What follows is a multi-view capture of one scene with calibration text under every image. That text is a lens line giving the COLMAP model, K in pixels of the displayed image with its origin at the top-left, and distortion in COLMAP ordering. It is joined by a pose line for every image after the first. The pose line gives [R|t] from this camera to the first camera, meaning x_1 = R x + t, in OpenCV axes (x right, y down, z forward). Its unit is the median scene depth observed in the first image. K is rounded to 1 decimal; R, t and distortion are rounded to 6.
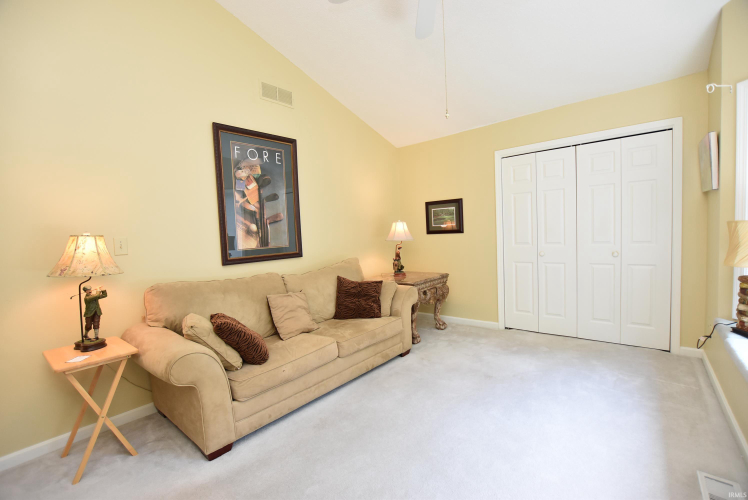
lens RADIAL K [[324.8, 0, 374.0], [0, 324.8, 250.0], [0, 0, 1]] dist [-0.033906, 0.000494]
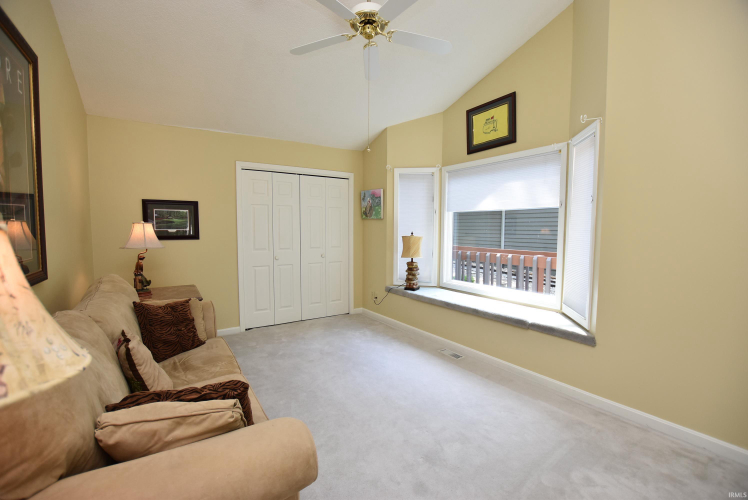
lens RADIAL K [[324.8, 0, 374.0], [0, 324.8, 250.0], [0, 0, 1]] dist [-0.033906, 0.000494]
pose [[0.280391, -0.012782, 0.959801, -0.518659], [0.040760, 0.999168, 0.001398, -0.004556], [-0.959020, 0.038730, 0.280679, 0.311497]]
